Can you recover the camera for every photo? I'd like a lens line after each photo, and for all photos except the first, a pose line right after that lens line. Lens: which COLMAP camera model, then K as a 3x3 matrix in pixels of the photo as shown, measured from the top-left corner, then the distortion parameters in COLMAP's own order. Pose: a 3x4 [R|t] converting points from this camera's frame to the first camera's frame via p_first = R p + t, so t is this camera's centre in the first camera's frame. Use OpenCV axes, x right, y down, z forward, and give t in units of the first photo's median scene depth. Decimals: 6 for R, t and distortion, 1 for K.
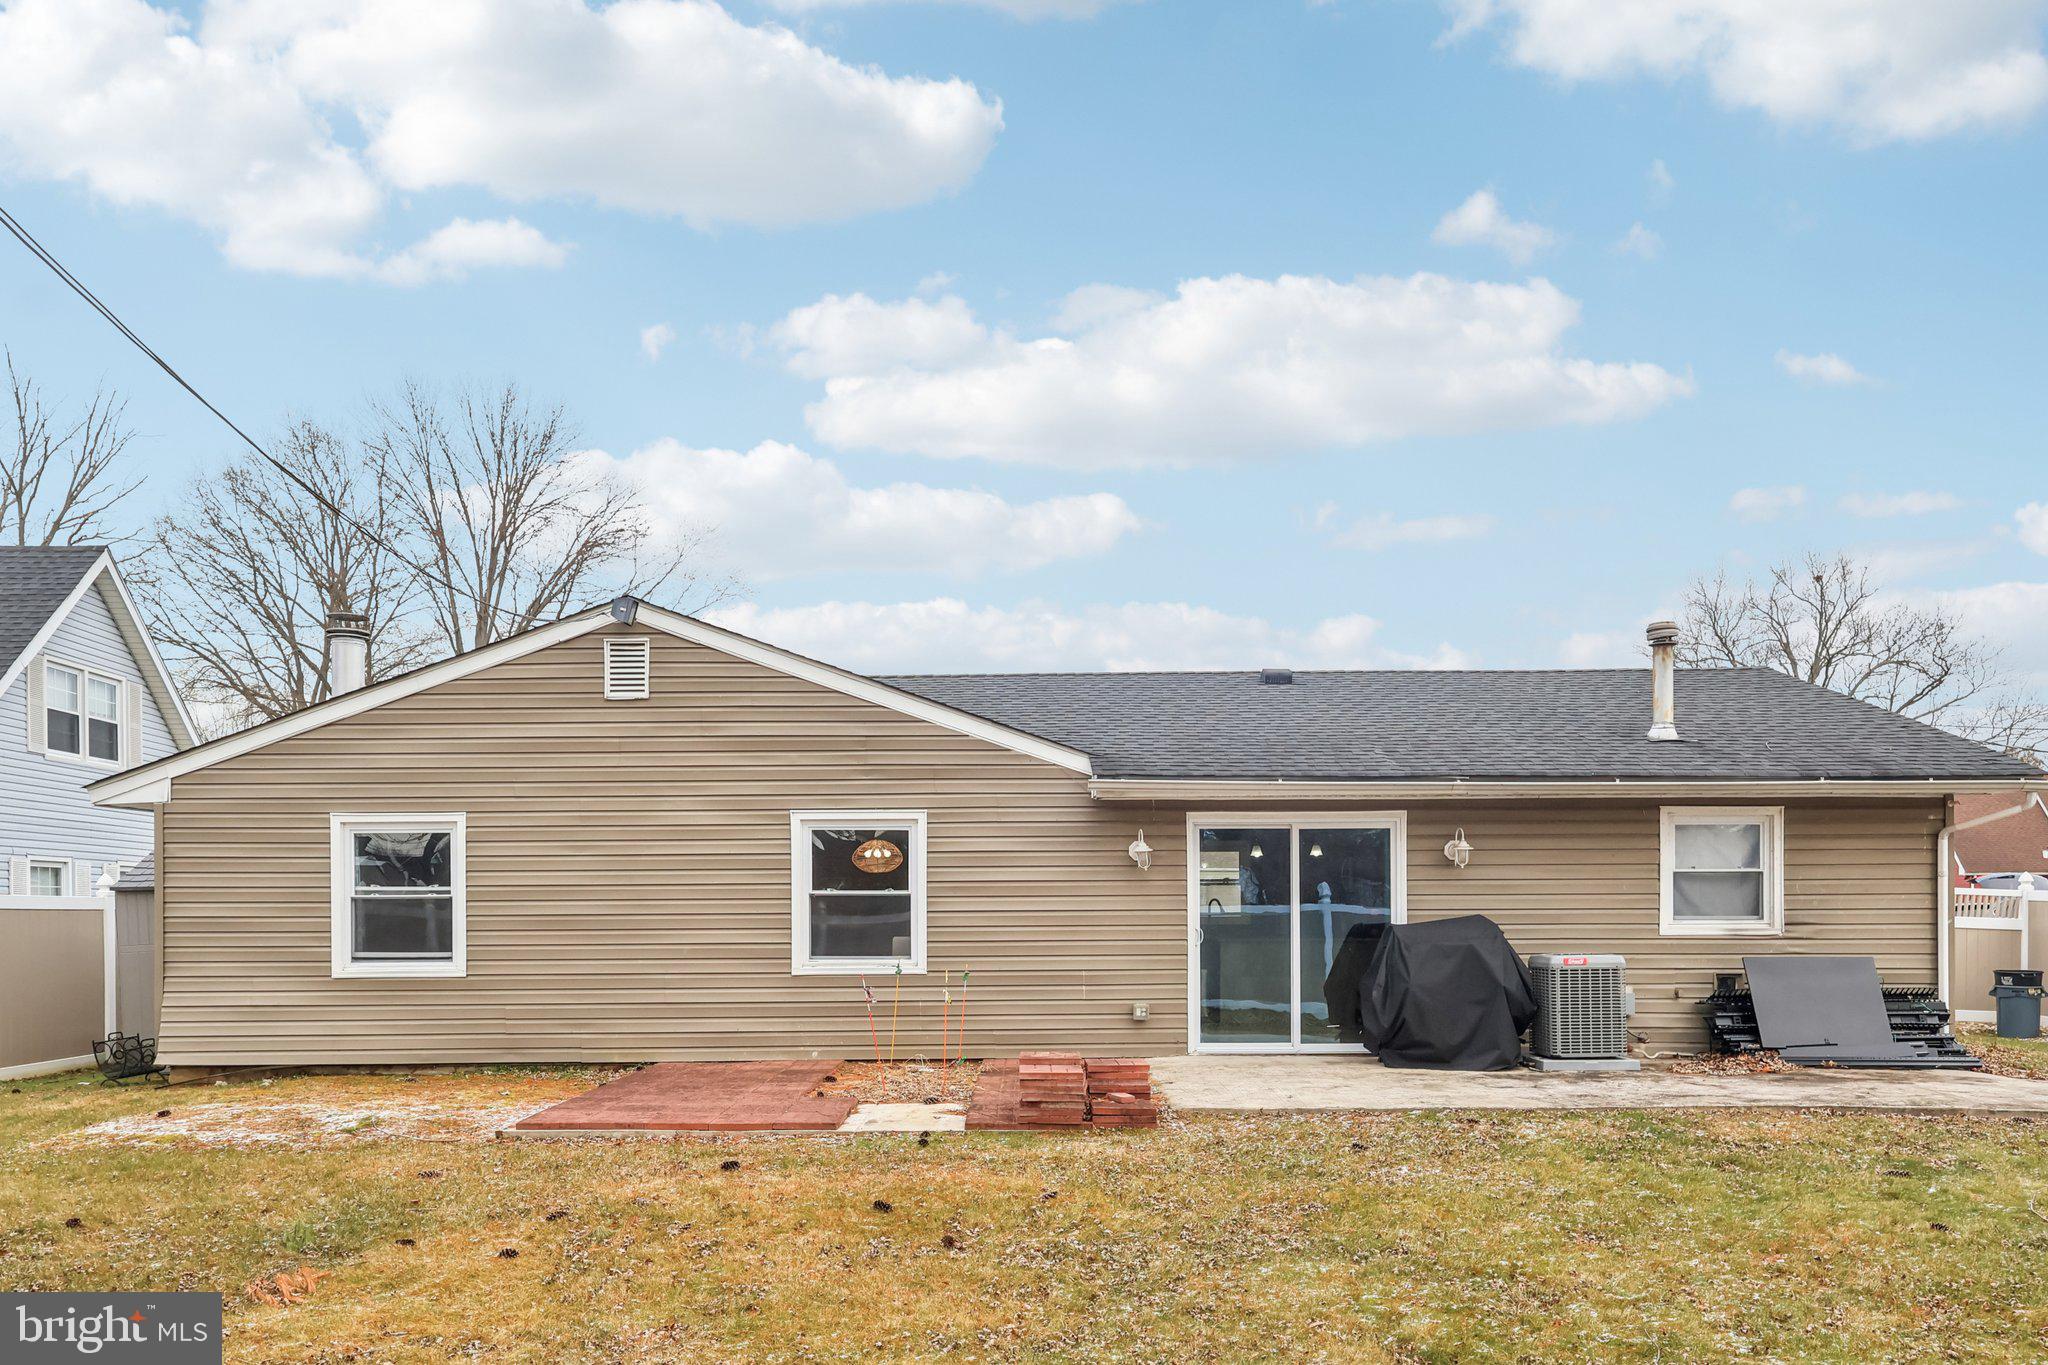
lens RADIAL K [[1432.7, 0, 1007.1], [0, 1432.7, 684.4], [0, 0, 1]] dist [-0.001992, 0.000017]
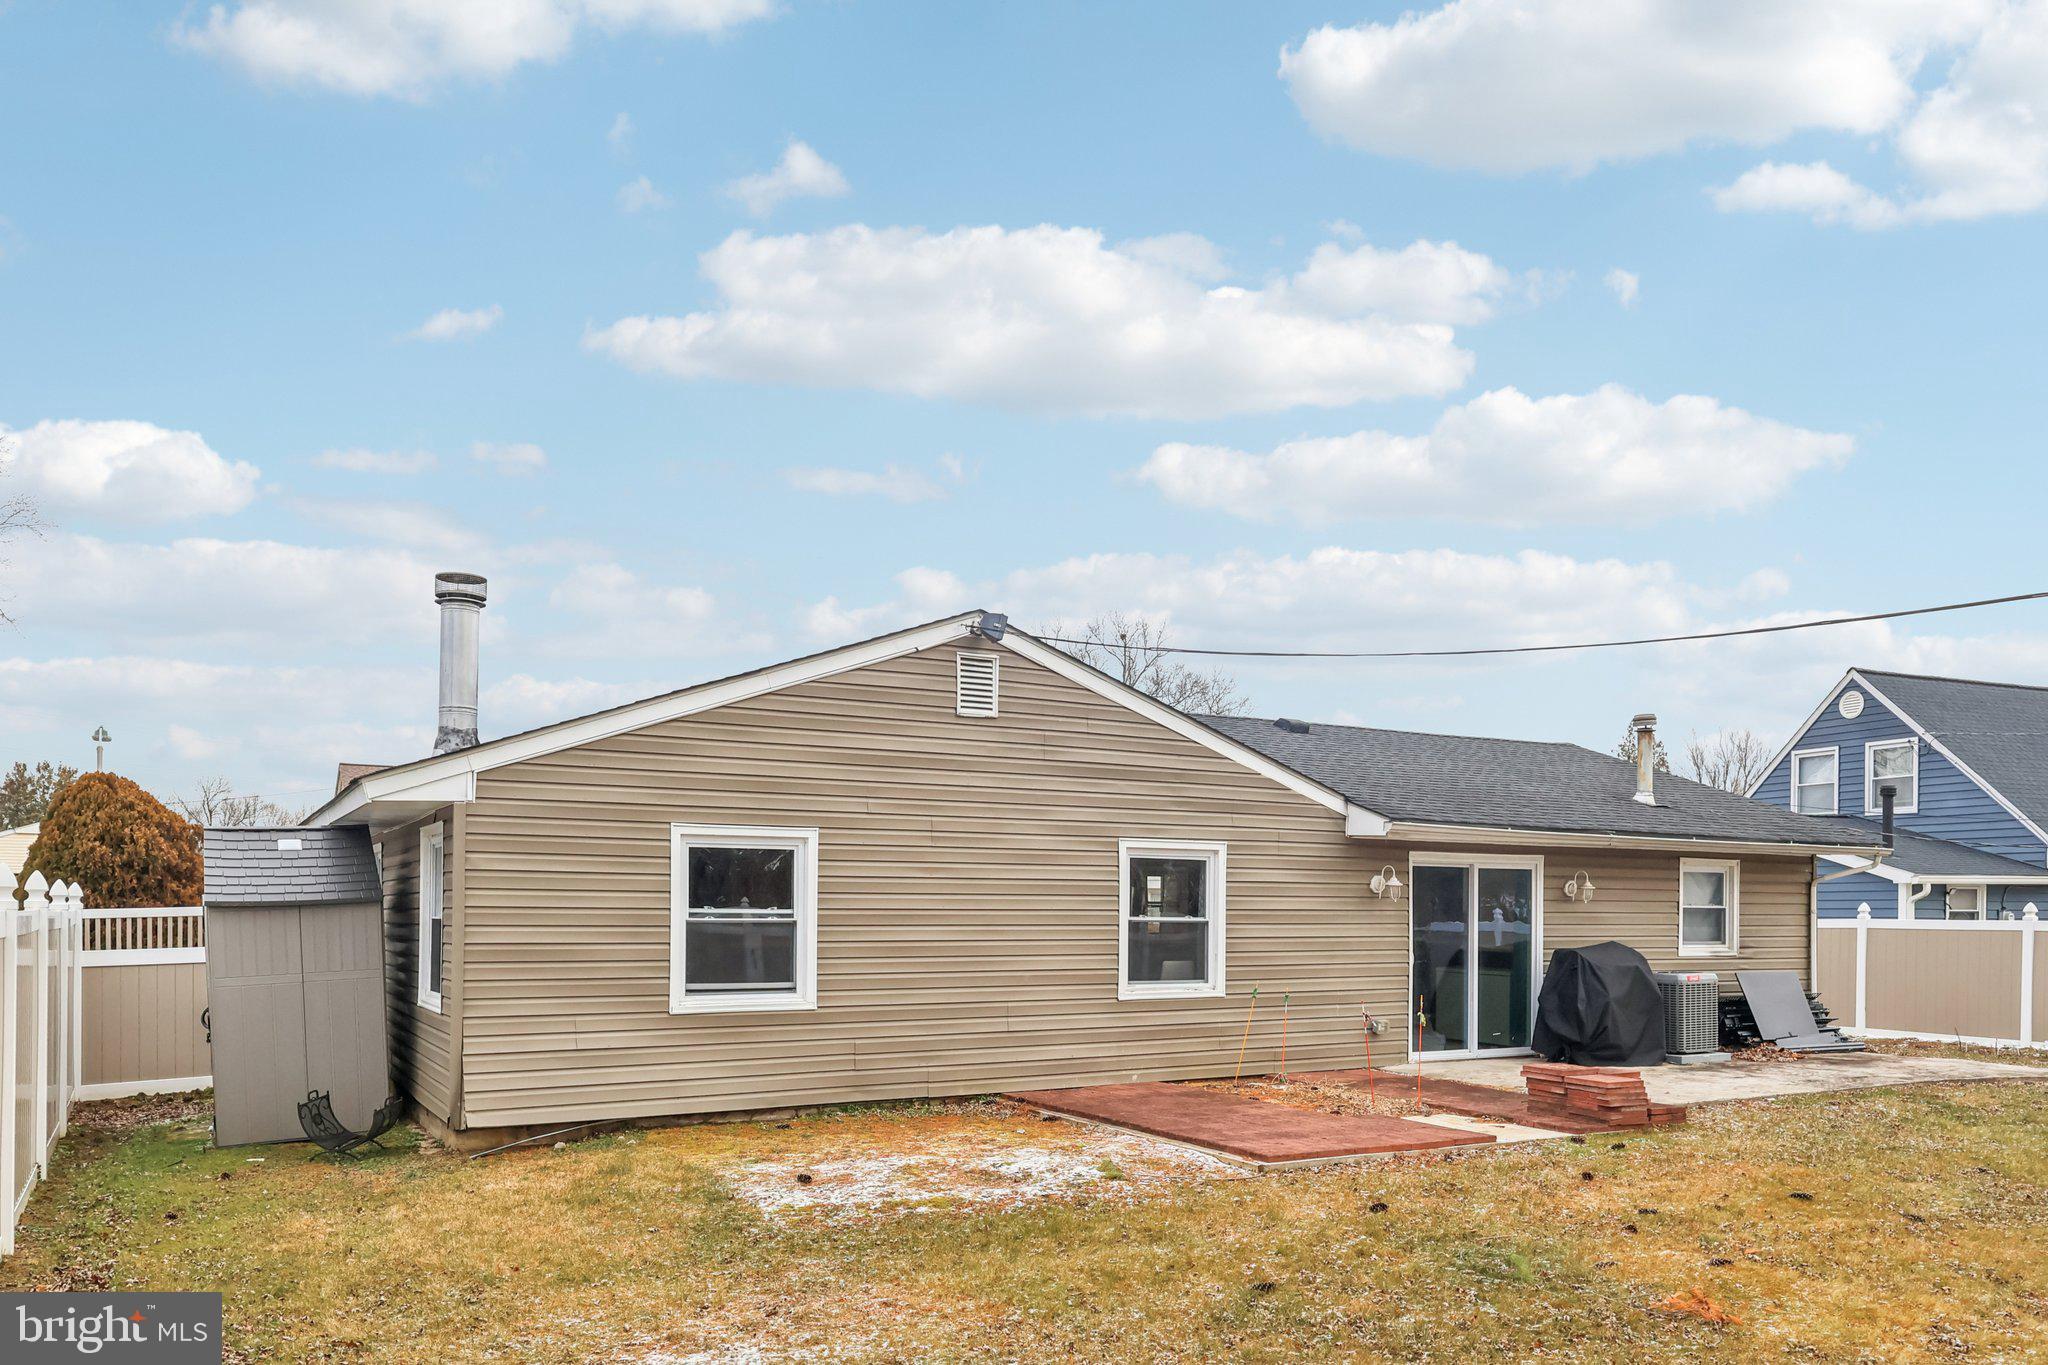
lens RADIAL K [[1432.7, 0, 1007.1], [0, 1432.7, 684.4], [0, 0, 1]] dist [-0.001992, 0.000017]
pose [[0.876991, 0.084455, 0.473027, -0.713176], [-0.082979, 0.996261, -0.024031, 0.010300], [-0.473288, -0.018176, 0.880720, 0.144042]]
